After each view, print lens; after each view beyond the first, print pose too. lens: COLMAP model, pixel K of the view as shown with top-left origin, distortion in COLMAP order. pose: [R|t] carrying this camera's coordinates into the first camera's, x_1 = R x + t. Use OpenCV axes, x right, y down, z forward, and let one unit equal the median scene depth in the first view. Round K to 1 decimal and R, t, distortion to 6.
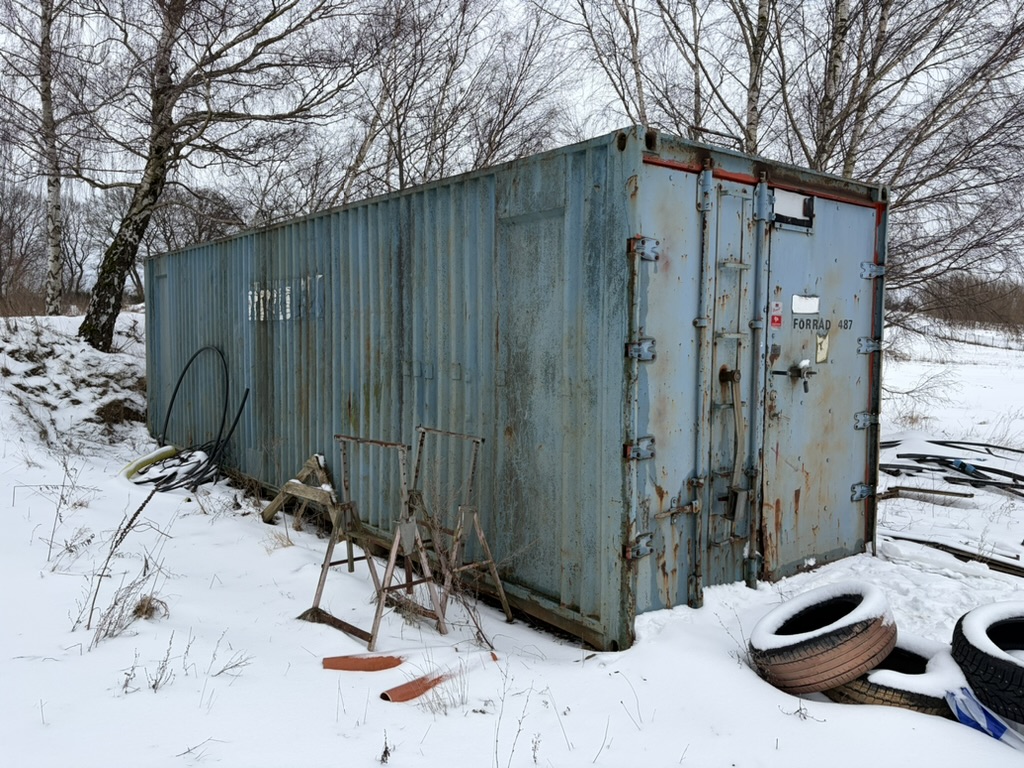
lens RADIAL K [[768.7, 0, 510.6], [0, 768.7, 380.6], [0, 0, 1]] dist [0.039471, -0.028889]
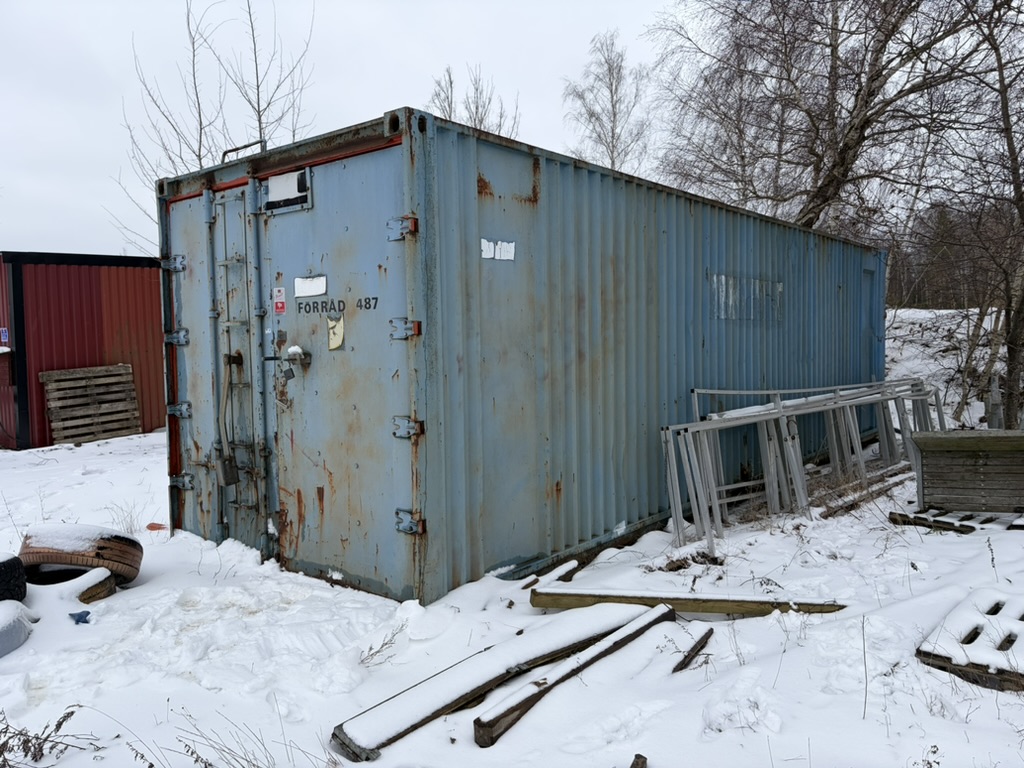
lens RADIAL K [[768.7, 0, 510.4], [0, 768.7, 375.7], [0, 0, 1]] dist [0.039471, -0.028889]
pose [[0.218095, 0.034750, -0.975309, 1.398823], [-0.039757, 0.998853, 0.026698, -0.026765], [0.975117, 0.032953, 0.219227, 1.082681]]
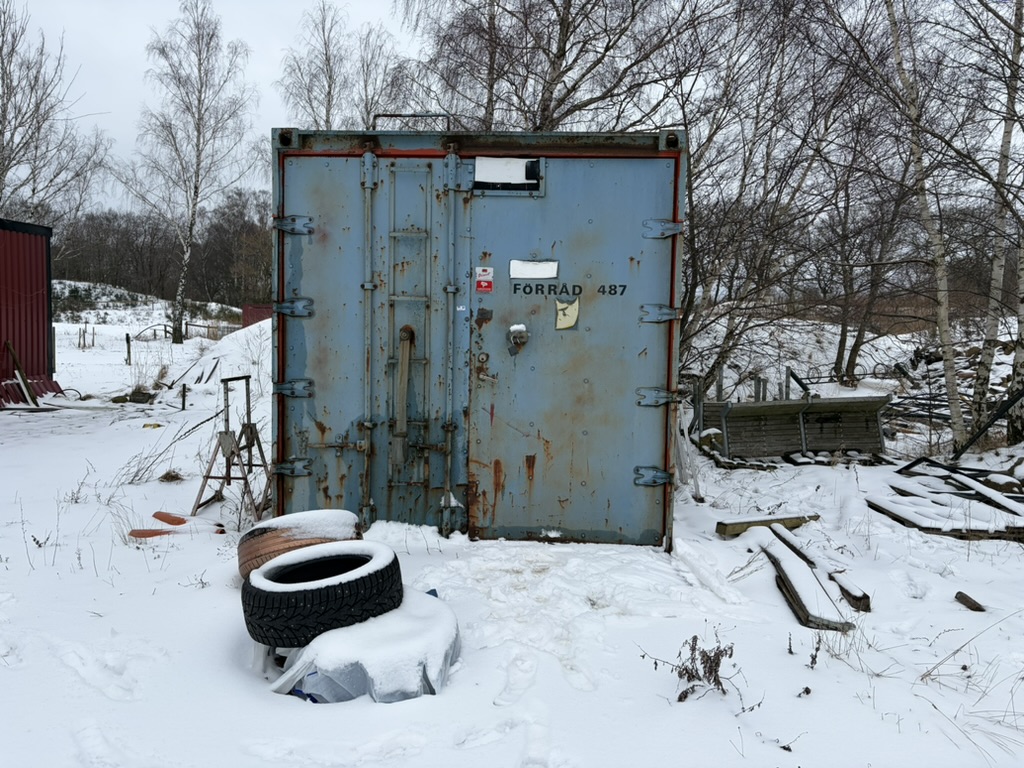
lens RADIAL K [[768.7, 0, 513.4], [0, 768.7, 393.1], [0, 0, 1]] dist [0.039471, -0.028889]
pose [[0.752452, 0.059696, -0.655936, 1.065986], [-0.057710, 0.998030, 0.024629, 0.039433], [0.656114, 0.019322, 0.754415, 0.252581]]
